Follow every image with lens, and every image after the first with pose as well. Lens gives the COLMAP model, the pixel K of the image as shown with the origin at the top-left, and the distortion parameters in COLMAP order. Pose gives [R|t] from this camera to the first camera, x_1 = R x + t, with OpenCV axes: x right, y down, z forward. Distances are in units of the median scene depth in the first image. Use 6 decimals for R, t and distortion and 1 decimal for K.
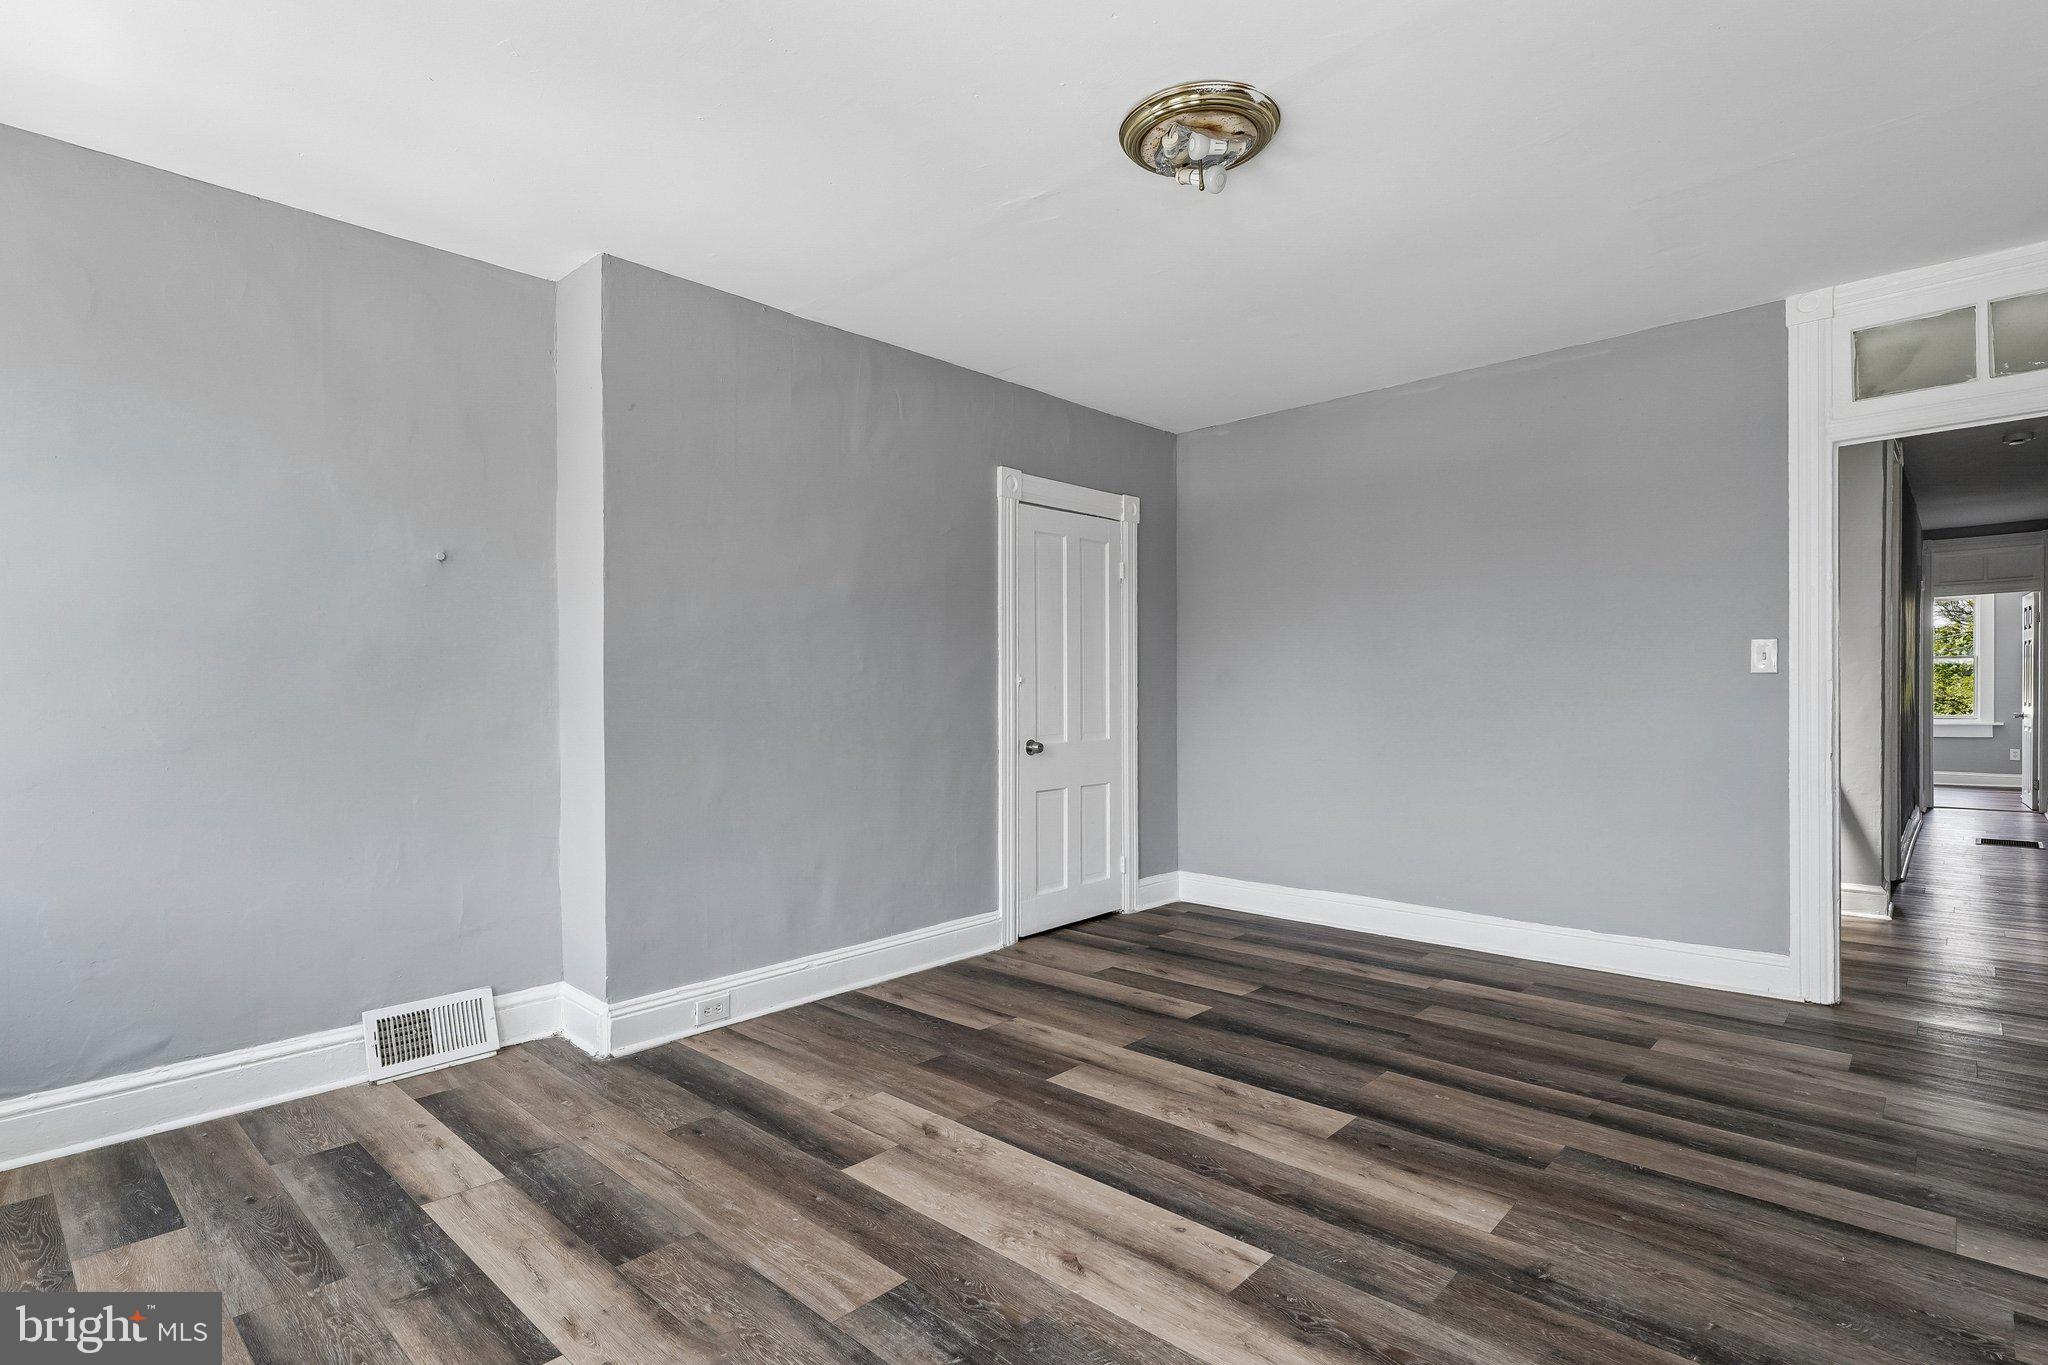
lens RADIAL K [[1009.3, 0, 1019.5], [0, 1009.3, 709.3], [0, 0, 1]] dist [0.027929, 0.000127]
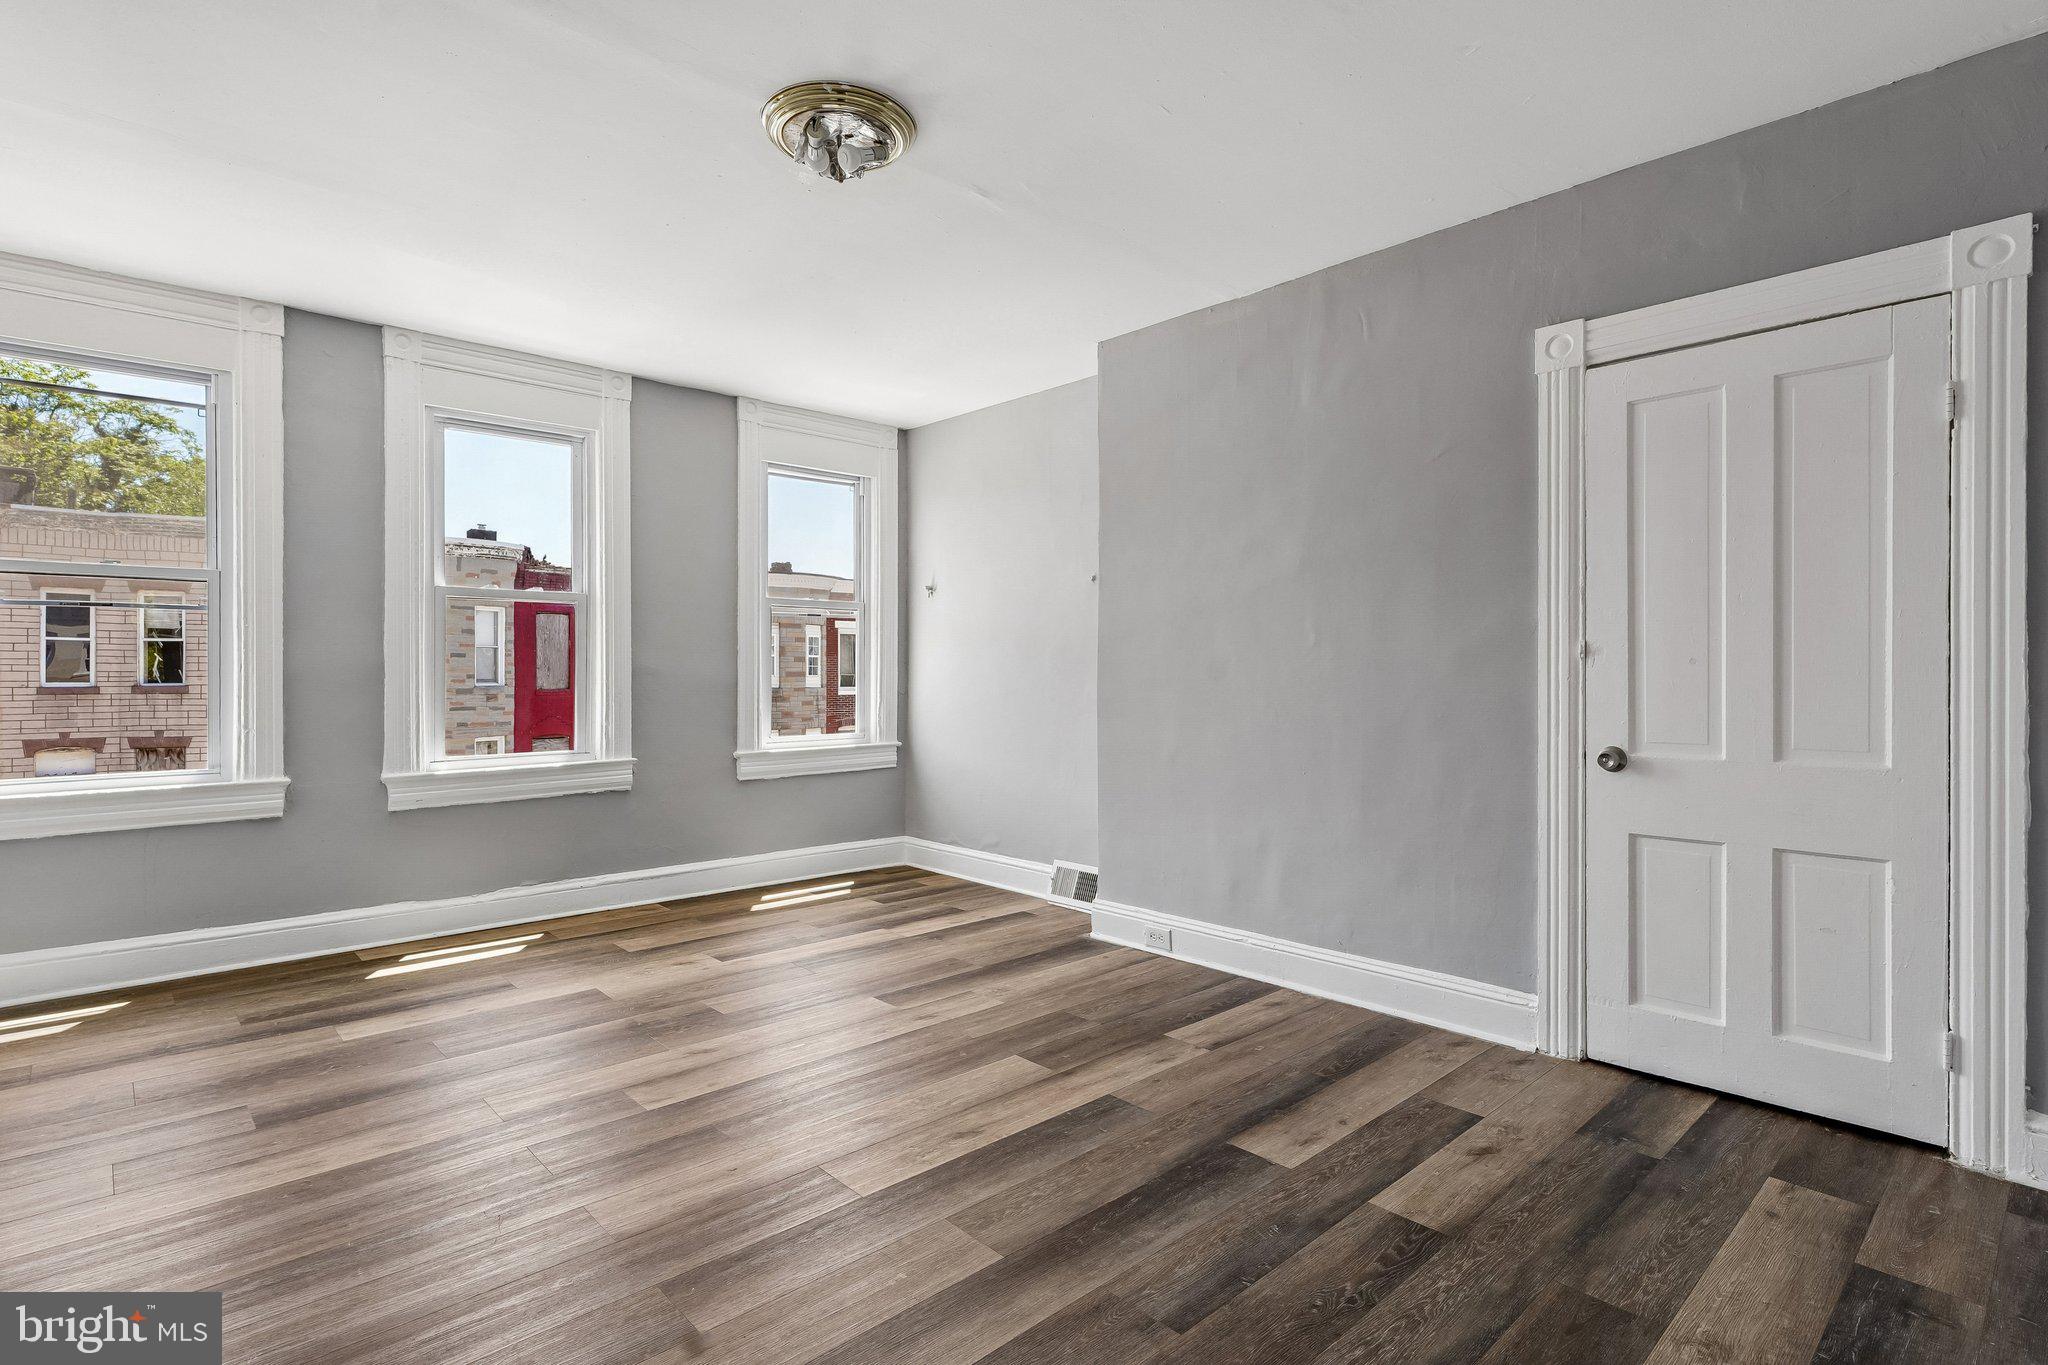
lens RADIAL K [[1001.1, 0, 1021.2], [0, 1001.1, 692.3], [0, 0, 1]] dist [-0.000601, -0.000158]
pose [[-0.077197, 0.022585, -0.996760, 0.855304], [-0.018502, 0.999539, 0.024081, -0.013764], [0.996844, 0.020301, -0.076743, 0.917314]]
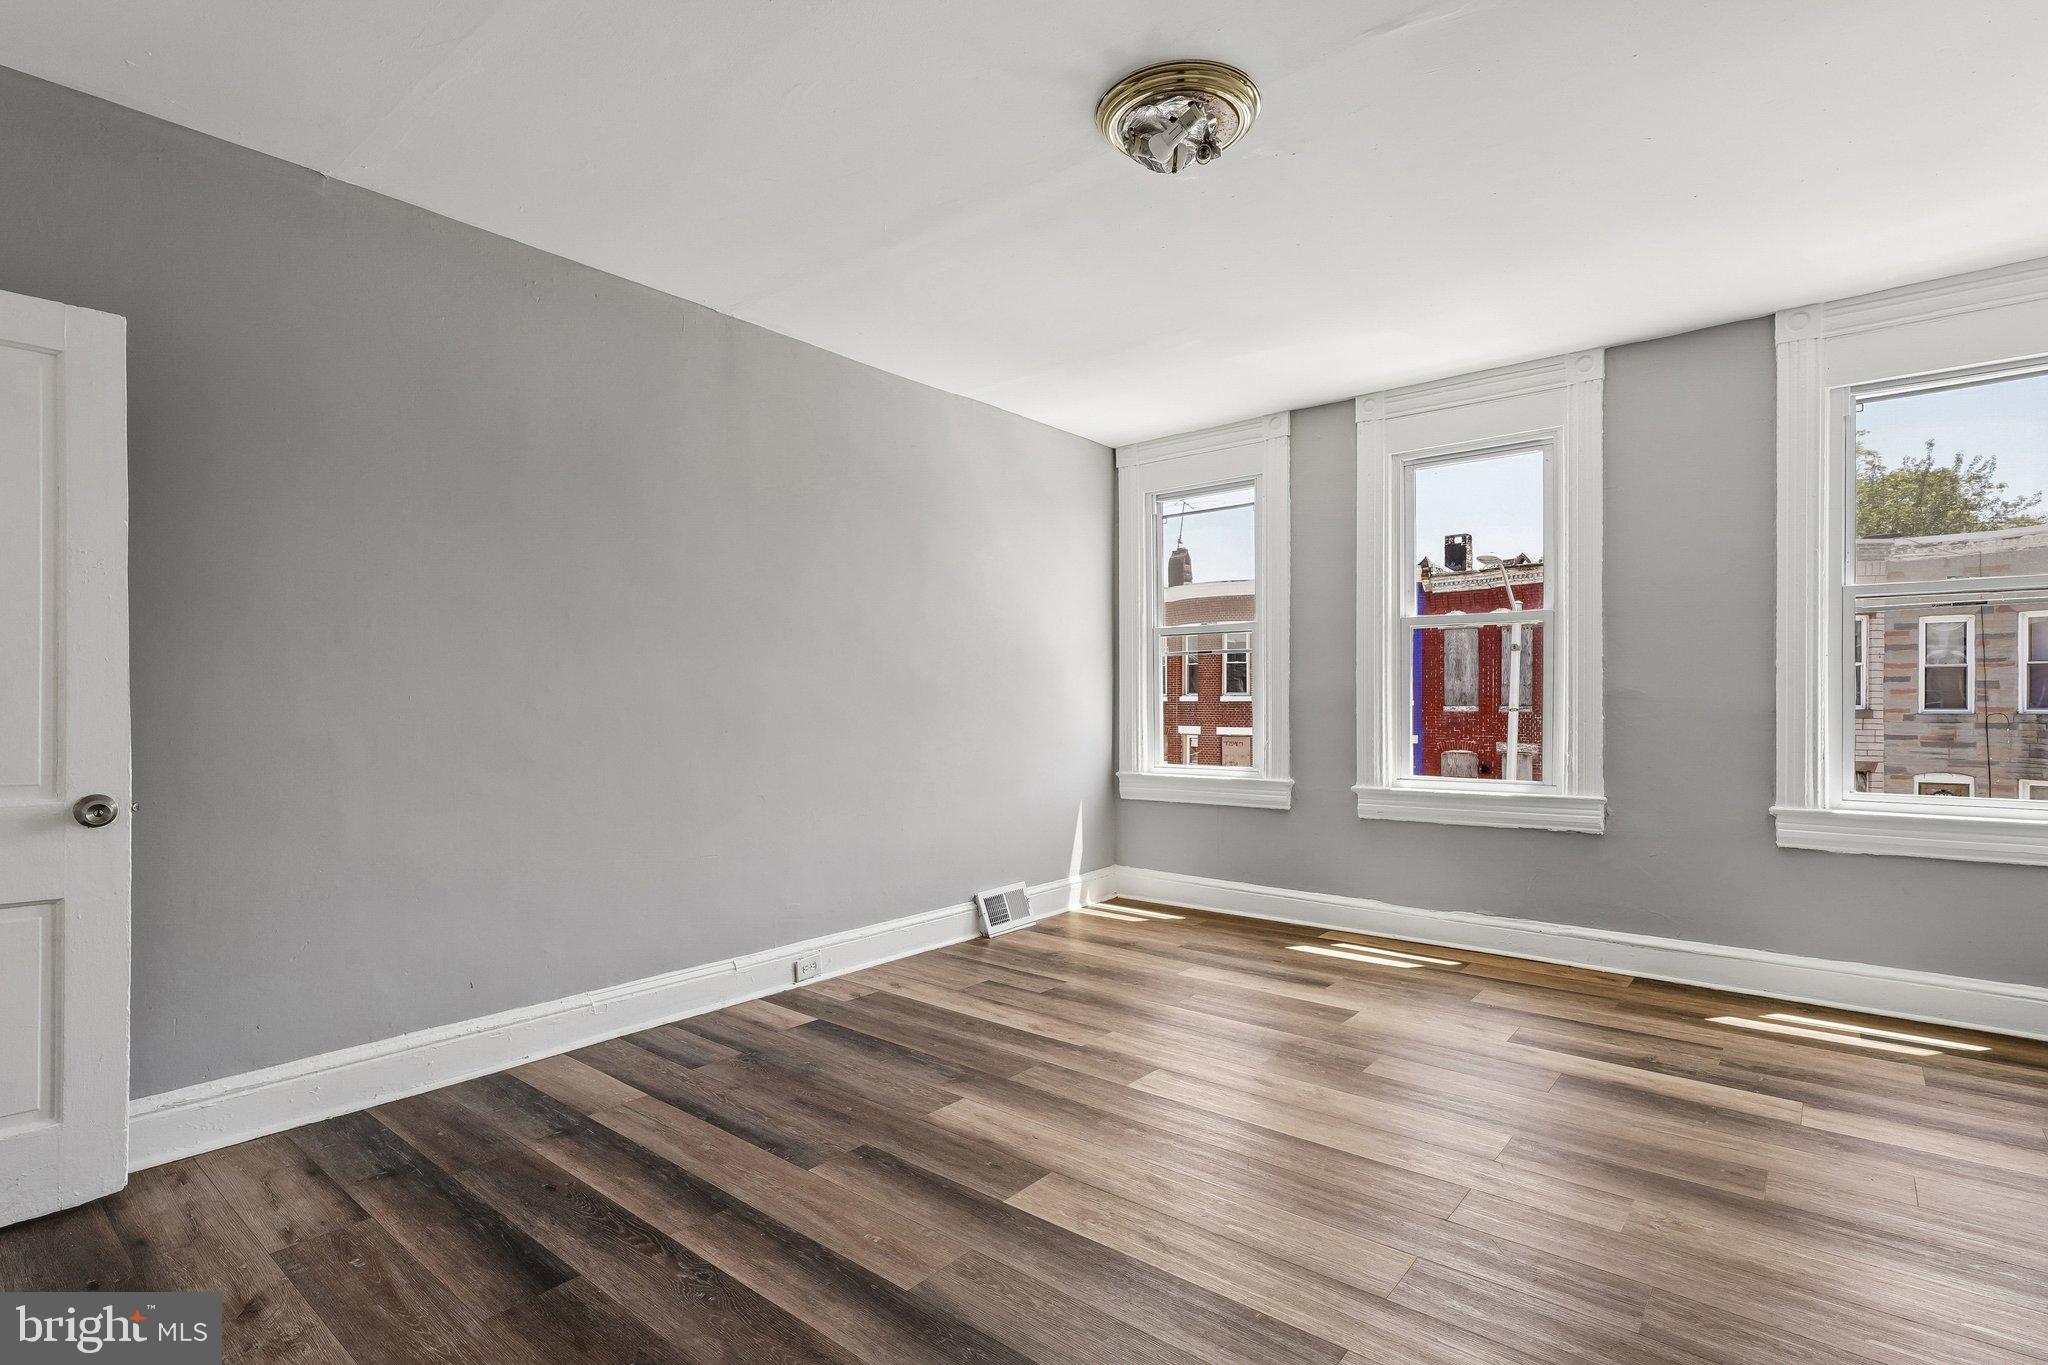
lens RADIAL K [[1009.3, 0, 1019.5], [0, 1009.3, 709.3], [0, 0, 1]] dist [0.027929, 0.000127]
pose [[-0.998331, 0.006063, -0.057439, 0.283606], [0.004127, 0.999421, 0.033762, -0.026420], [0.057611, 0.033468, -0.997778, 1.423037]]
